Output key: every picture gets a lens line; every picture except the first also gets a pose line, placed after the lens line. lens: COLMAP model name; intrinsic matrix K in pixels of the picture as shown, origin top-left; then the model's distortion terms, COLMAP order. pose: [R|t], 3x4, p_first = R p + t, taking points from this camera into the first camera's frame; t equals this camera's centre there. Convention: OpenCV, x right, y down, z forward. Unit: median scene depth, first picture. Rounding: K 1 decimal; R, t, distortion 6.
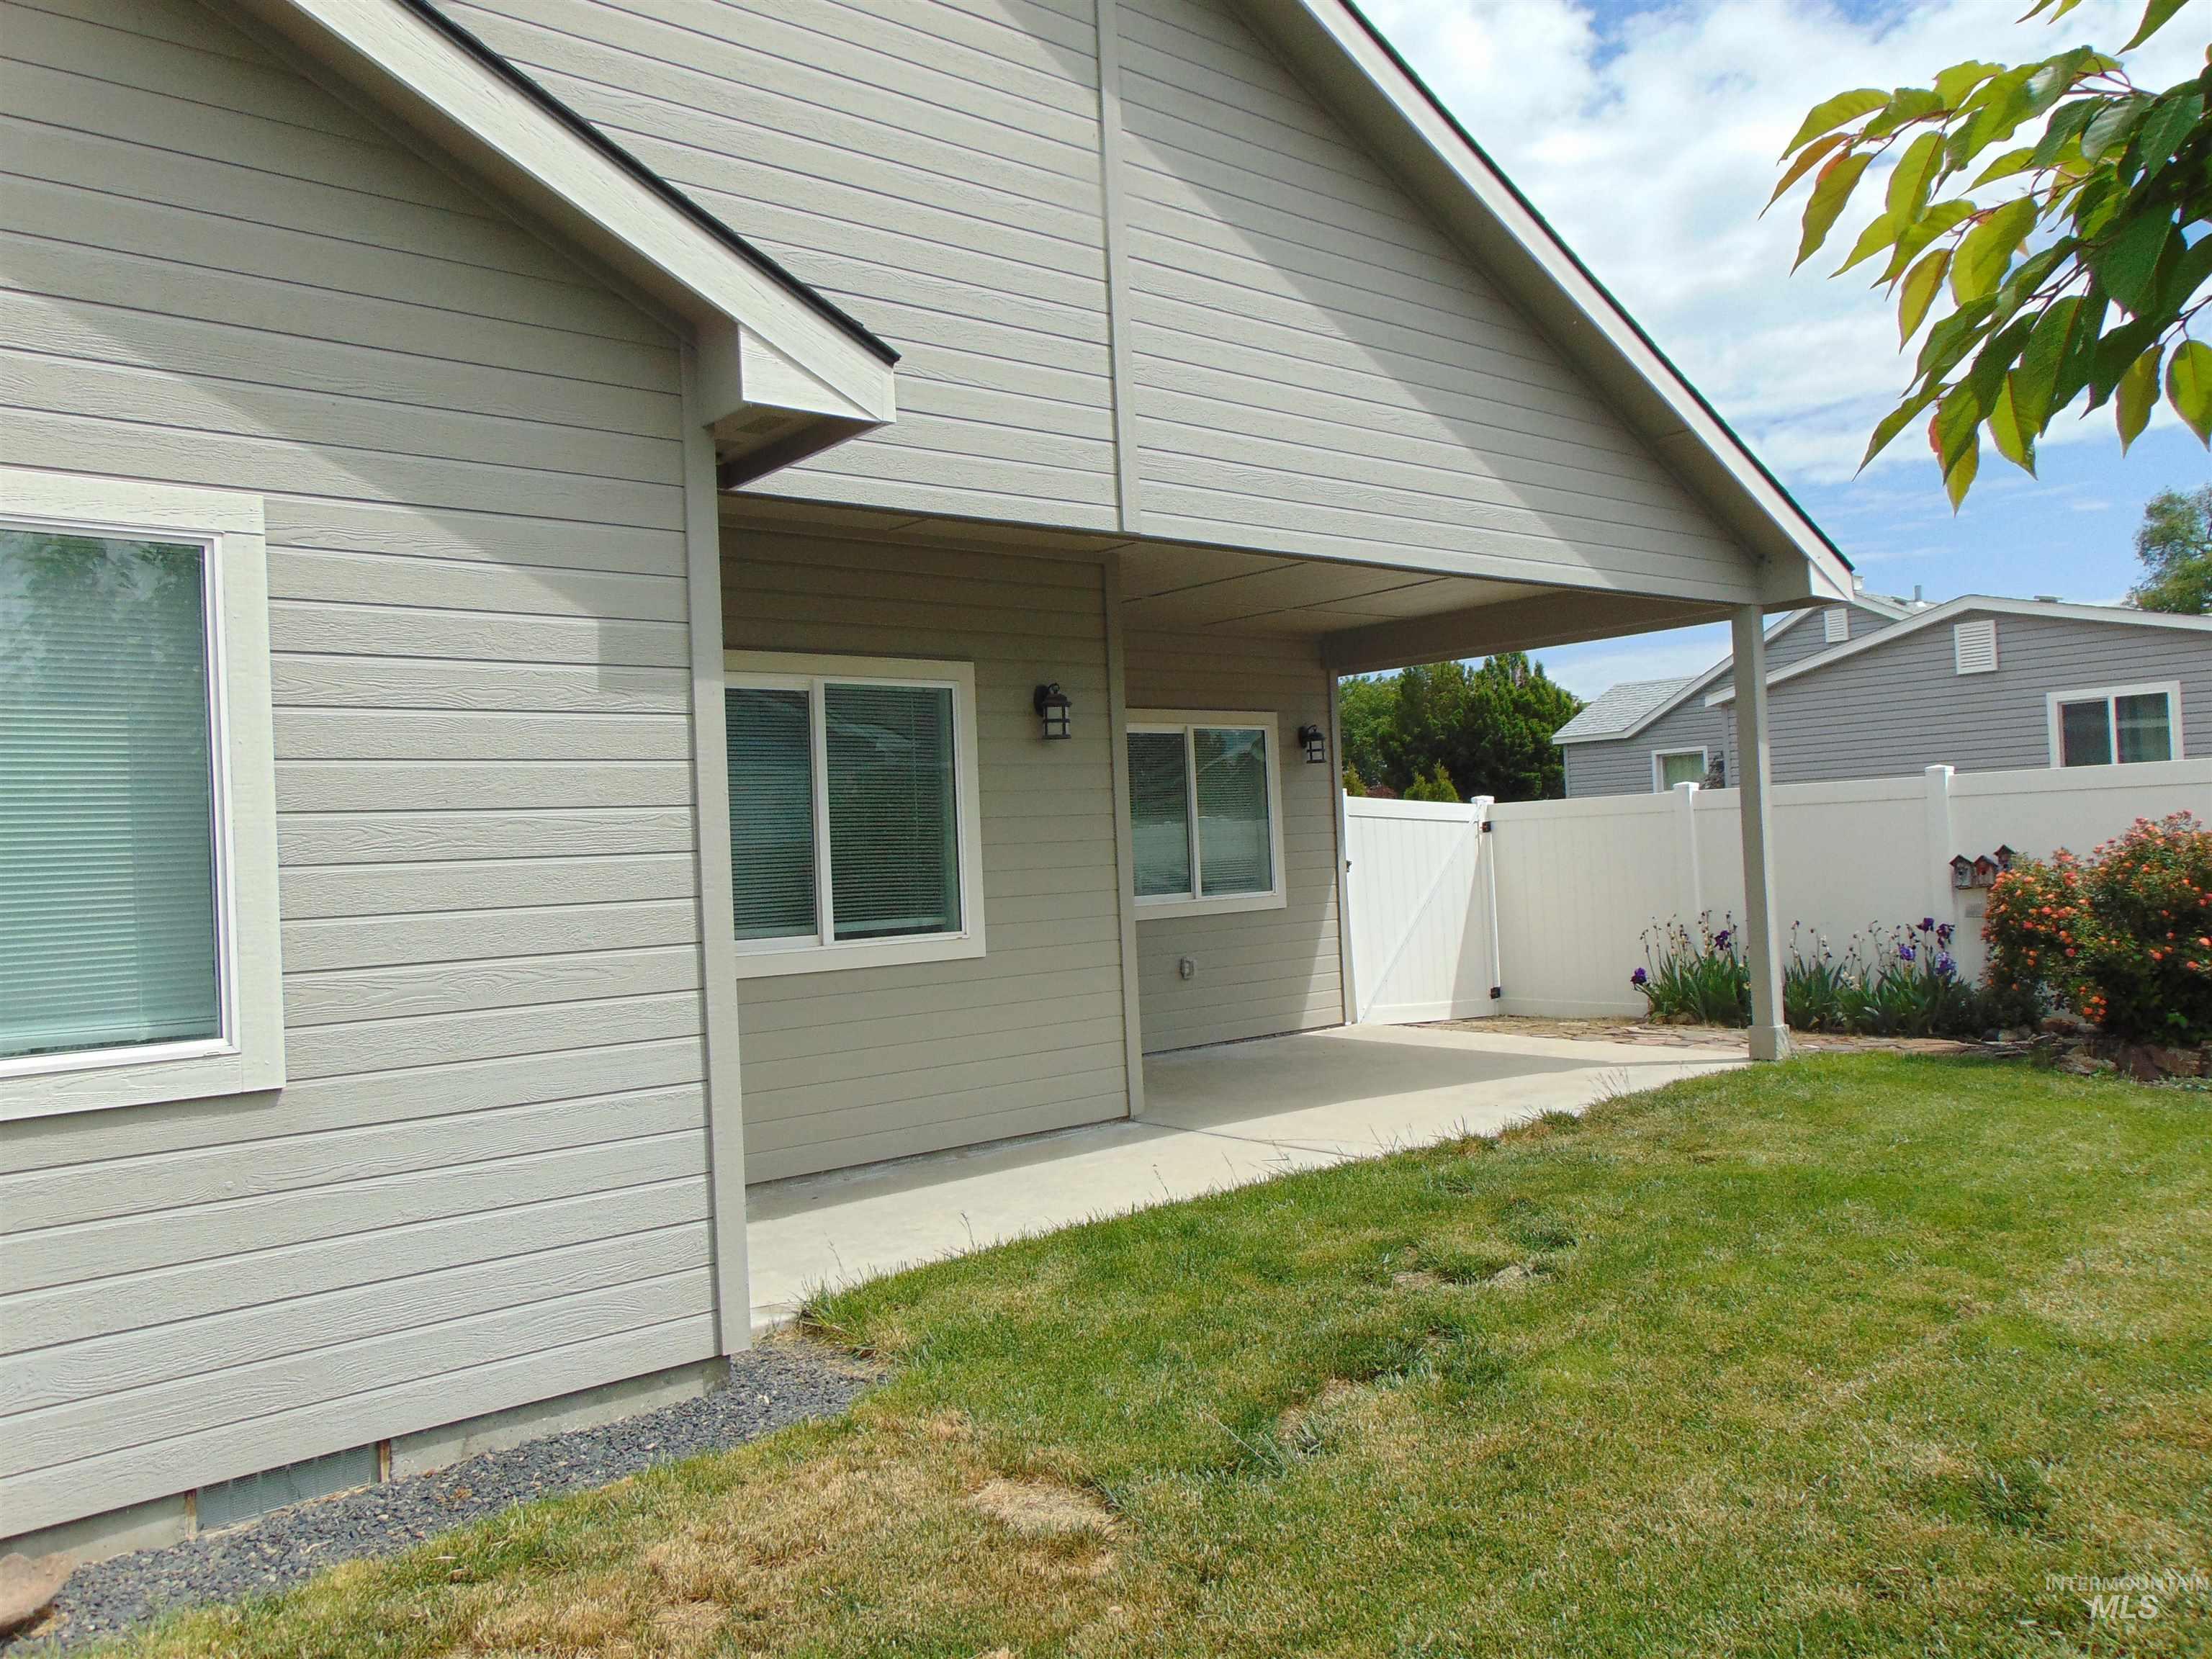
lens RADIAL K [[1652.2, 0, 1106.0], [0, 1652.2, 829.5], [0, 0, 1]] dist [-0.037502, 0.084080]
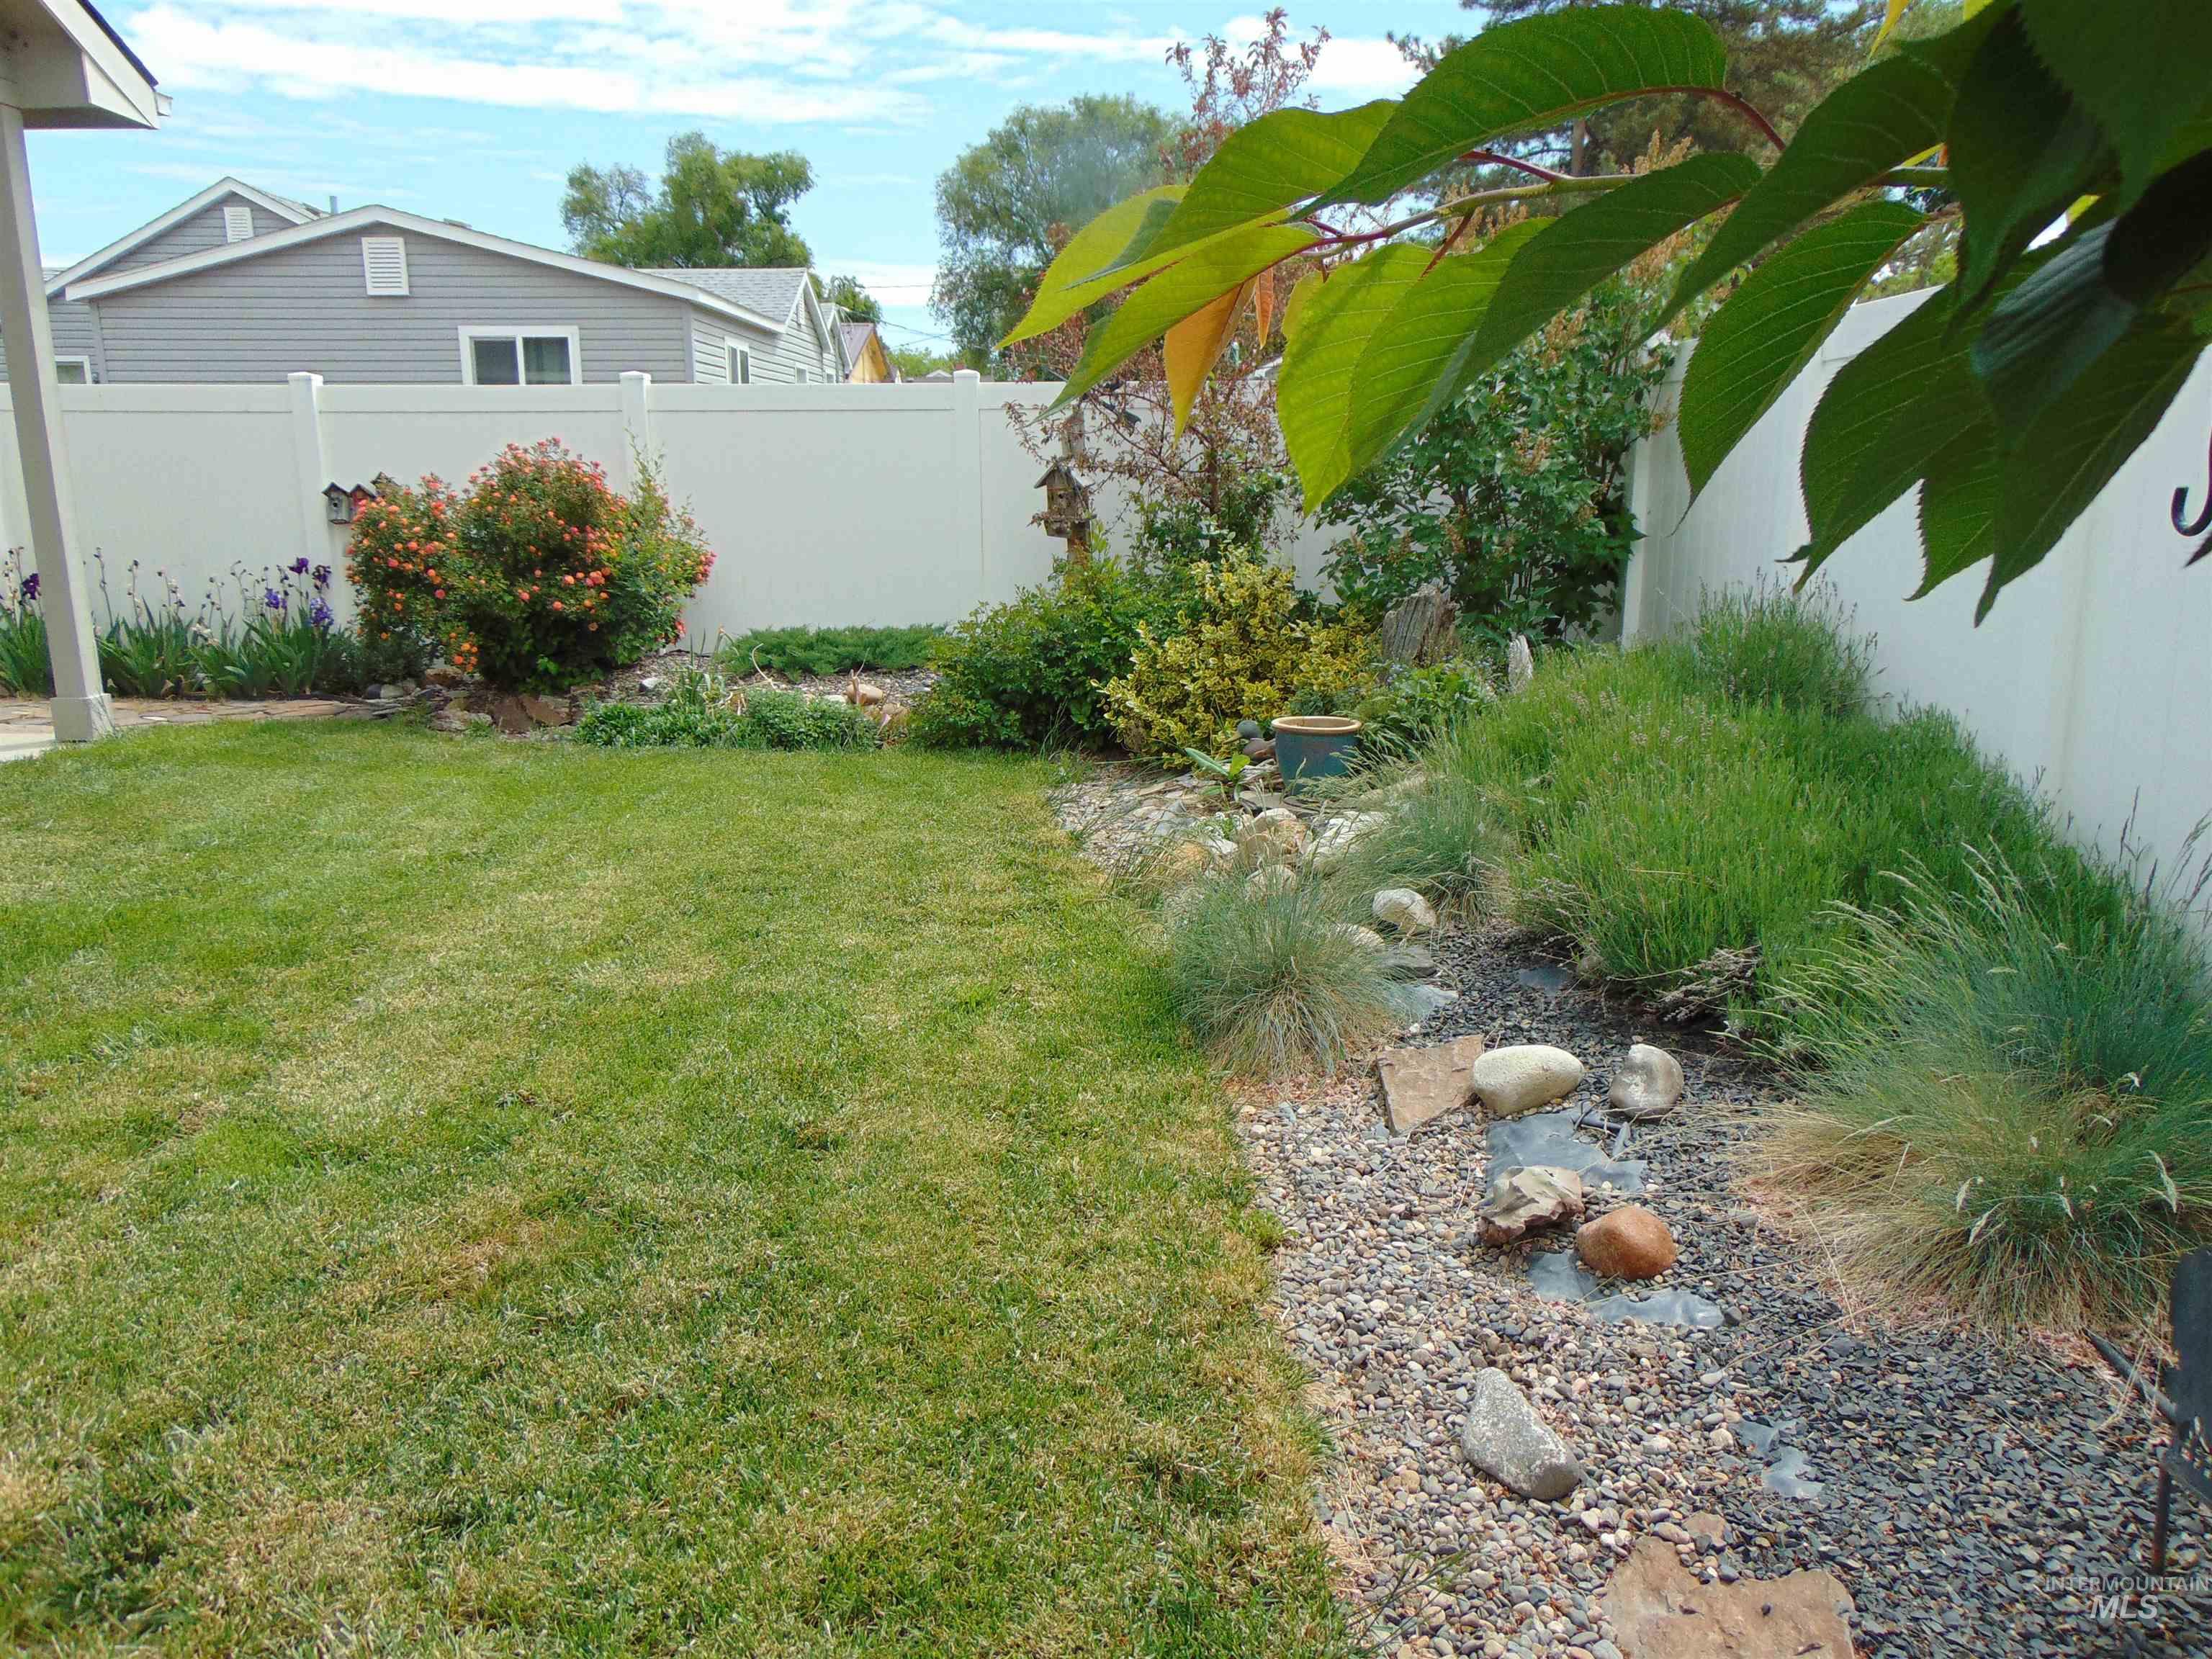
lens RADIAL K [[1652.2, 0, 1106.0], [0, 1652.2, 829.5], [0, 0, 1]] dist [-0.037502, 0.084080]
pose [[0.647174, -0.120091, 0.752824, 0.133373], [-0.038910, 0.981024, 0.189943, 0.016463], [-0.761349, -0.152218, 0.630220, 0.151869]]
